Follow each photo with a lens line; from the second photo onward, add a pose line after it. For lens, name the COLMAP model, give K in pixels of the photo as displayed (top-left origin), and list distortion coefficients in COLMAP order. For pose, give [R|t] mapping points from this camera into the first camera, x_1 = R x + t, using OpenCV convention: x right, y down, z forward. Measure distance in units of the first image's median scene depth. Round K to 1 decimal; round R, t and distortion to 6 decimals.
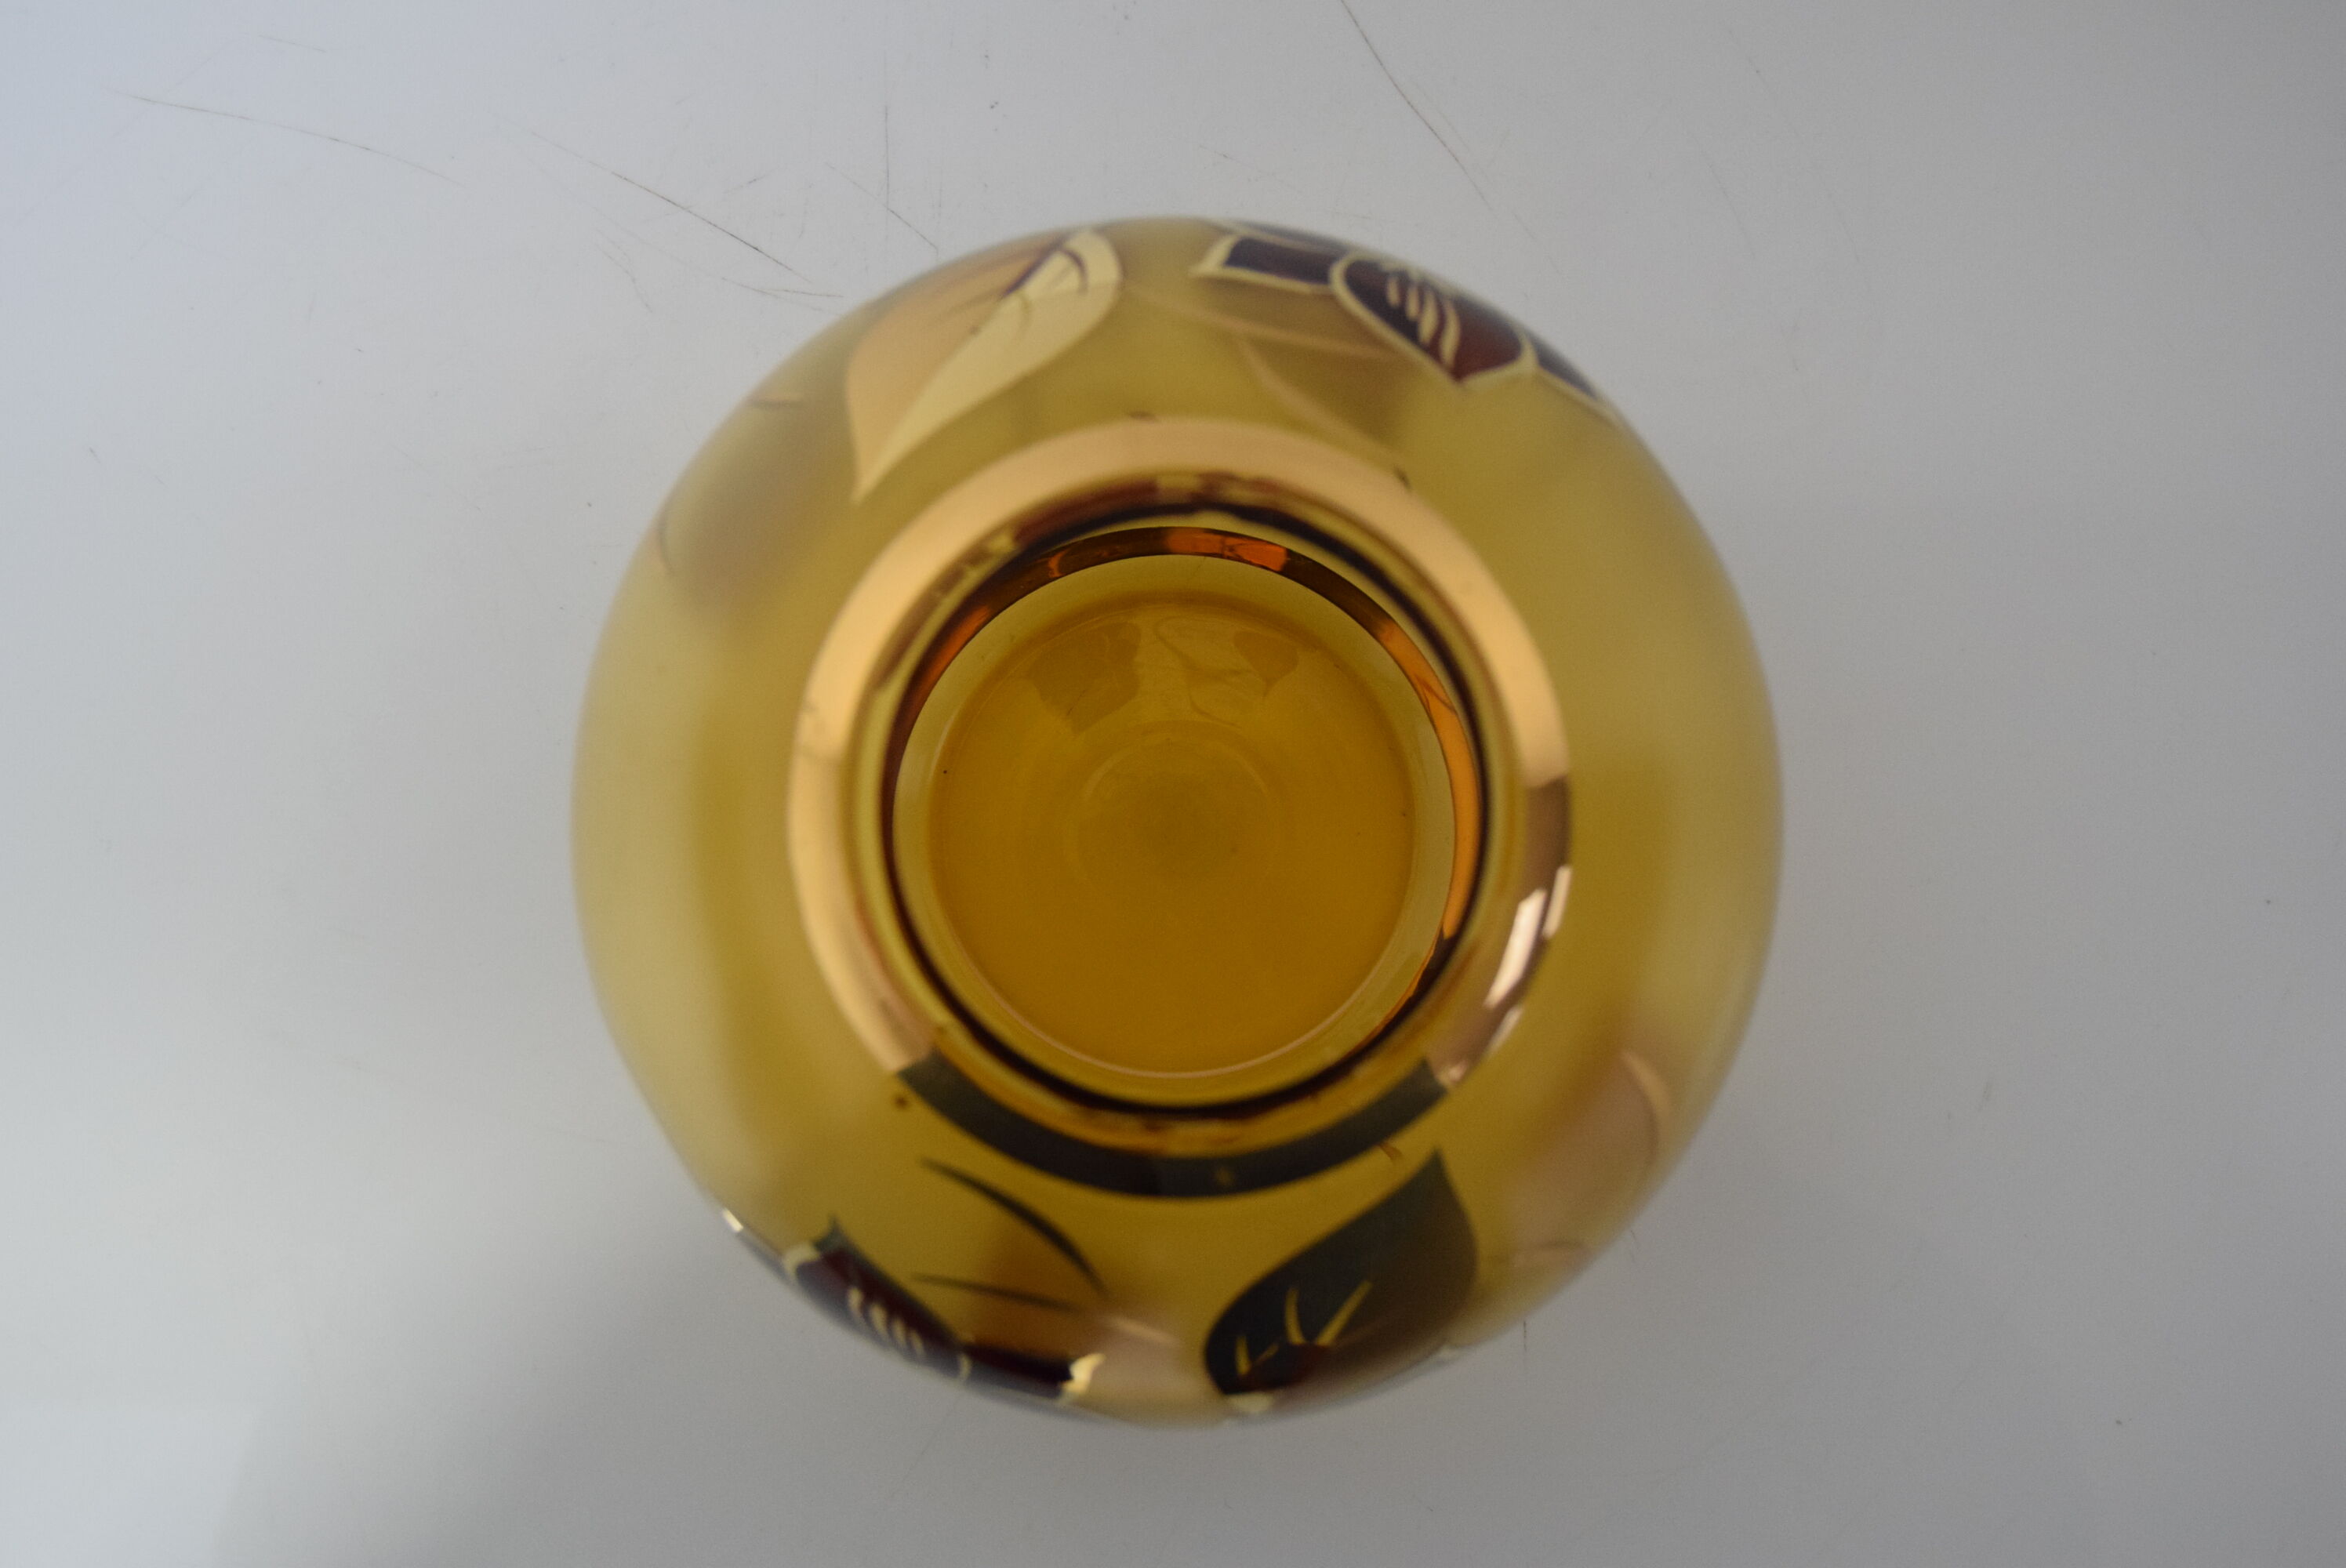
lens RADIAL K [[3452.6, 0, 1173.0], [0, 3452.6, 784.0], [0, 0, 1]] dist [-0.010008, -0.015663]
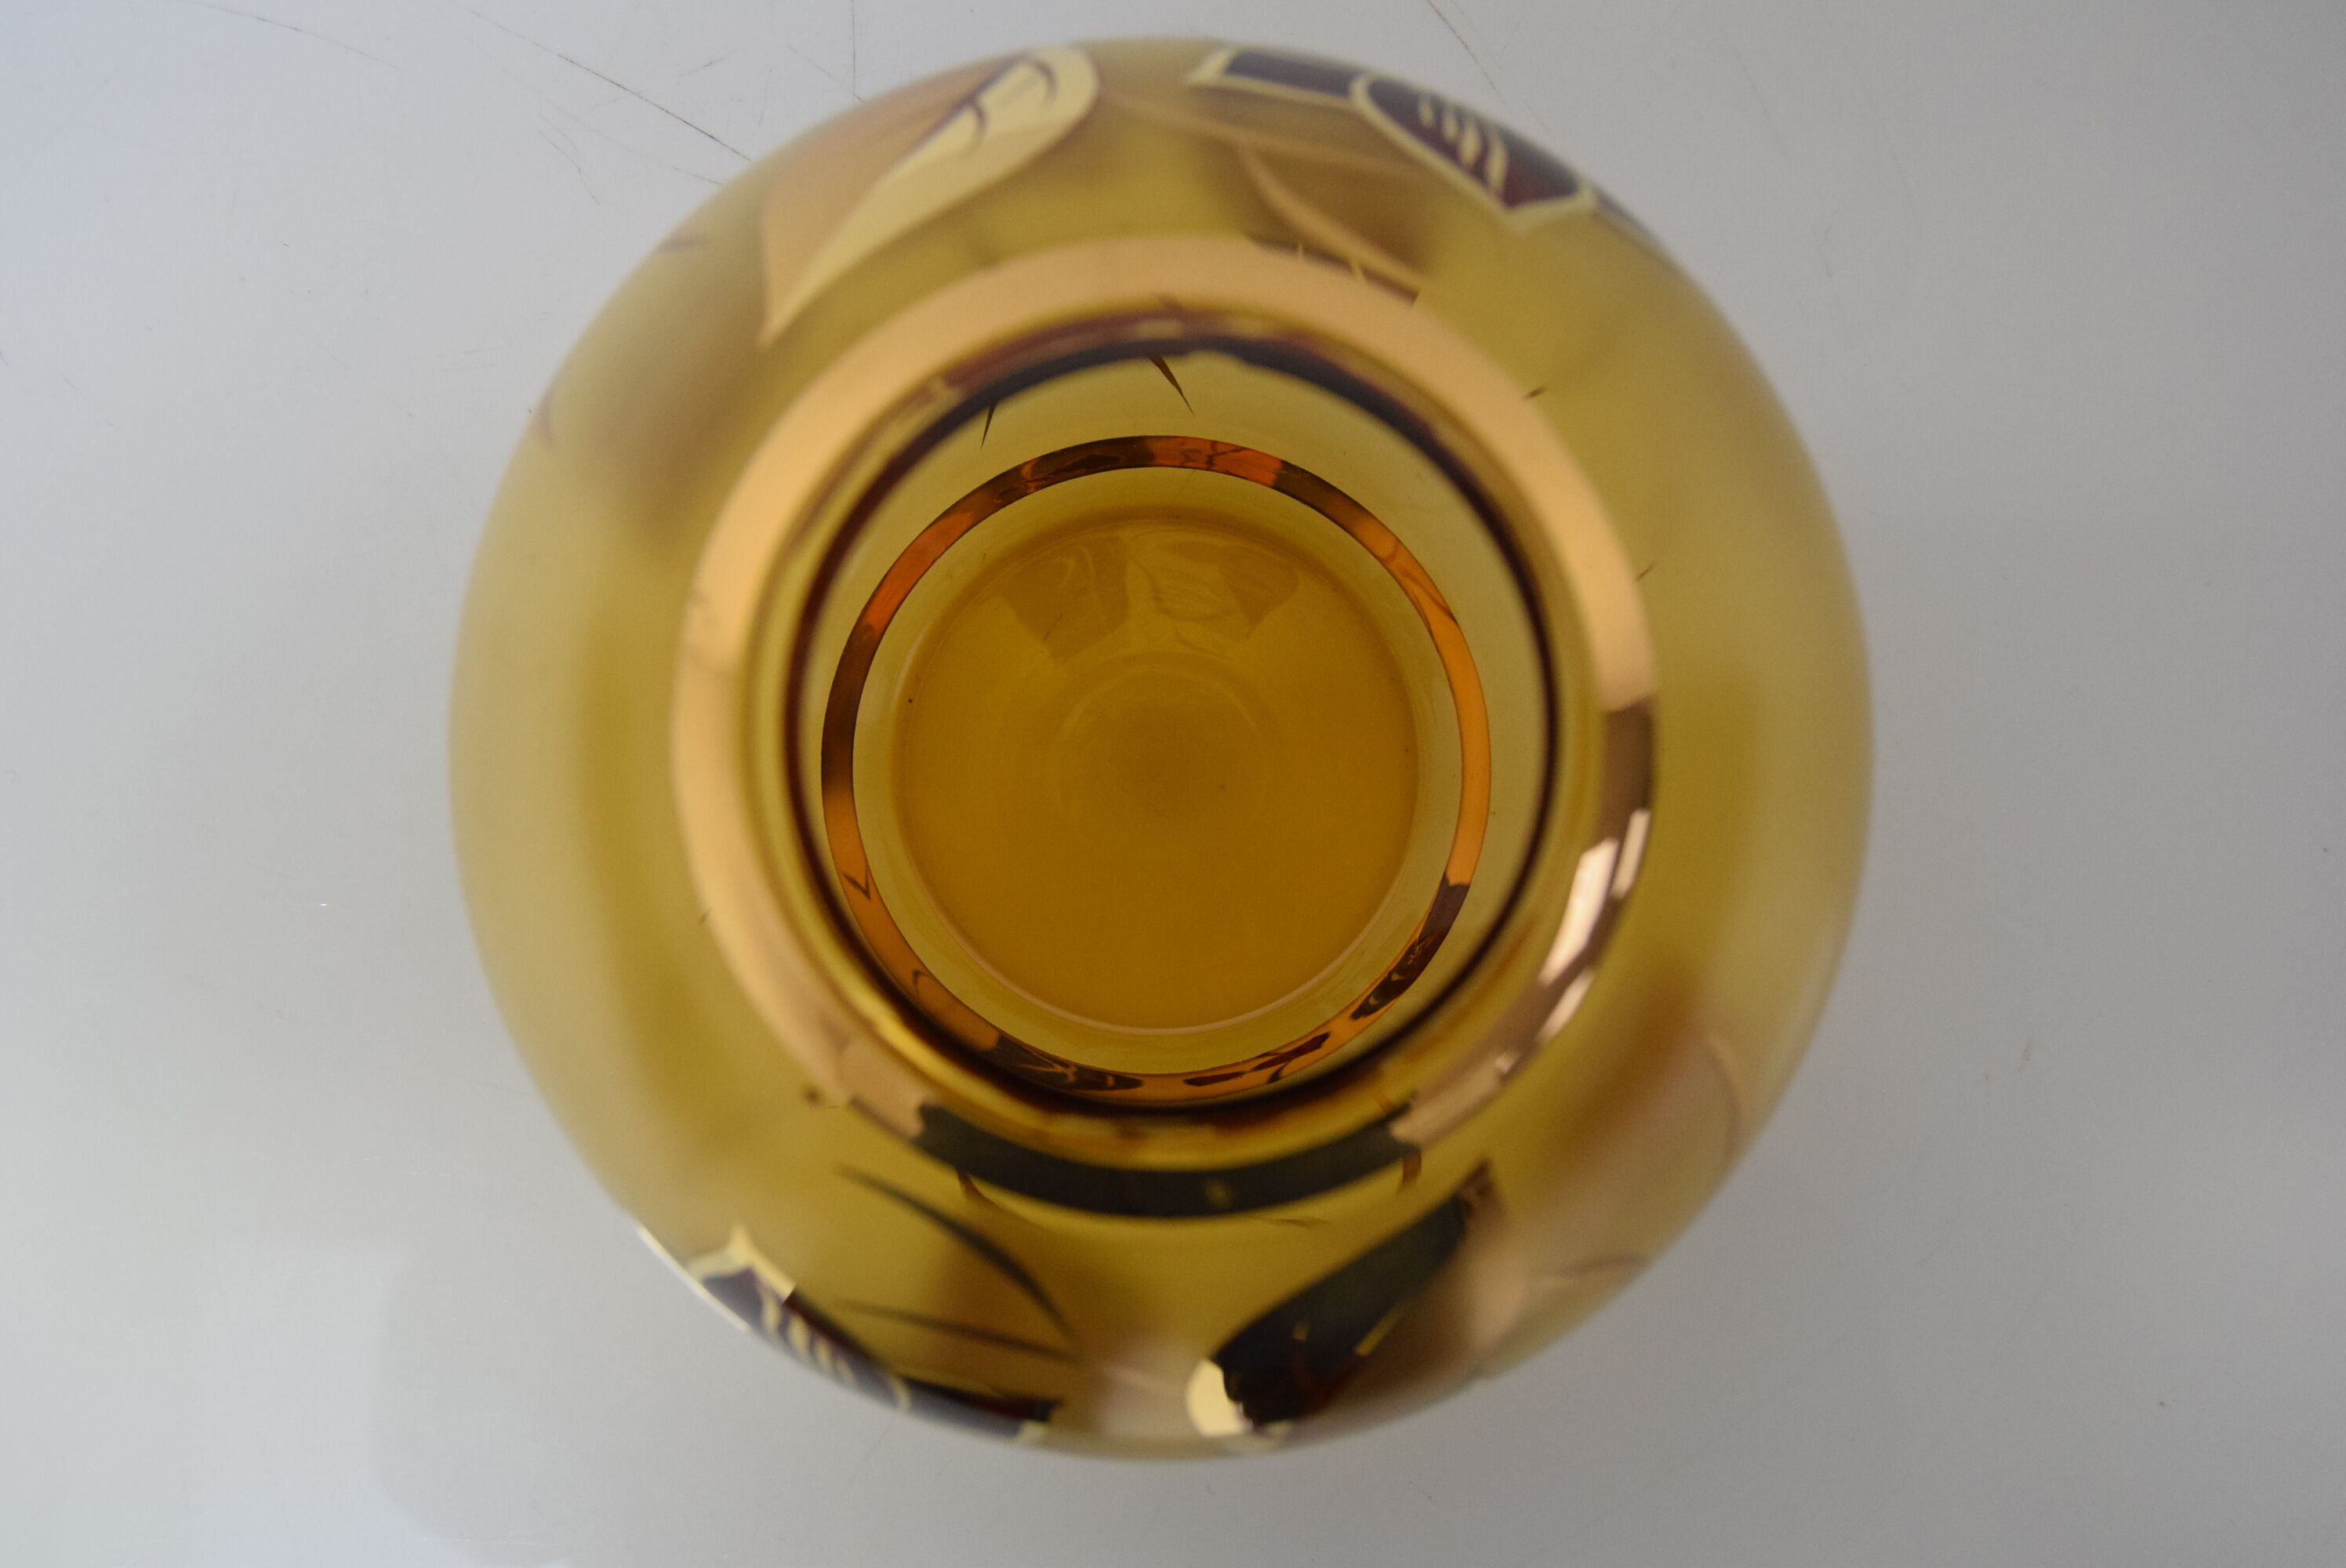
lens RADIAL K [[2506.5, 0, 1173.0], [0, 2506.5, 784.0], [0, 0, 1]] dist [-0.011977, -0.006070]
pose [[0.999962, 0.006140, 0.006225, 0.000272], [-0.006253, 0.999810, 0.018445, 0.007217], [-0.006110, -0.018483, 0.999811, 0.400730]]
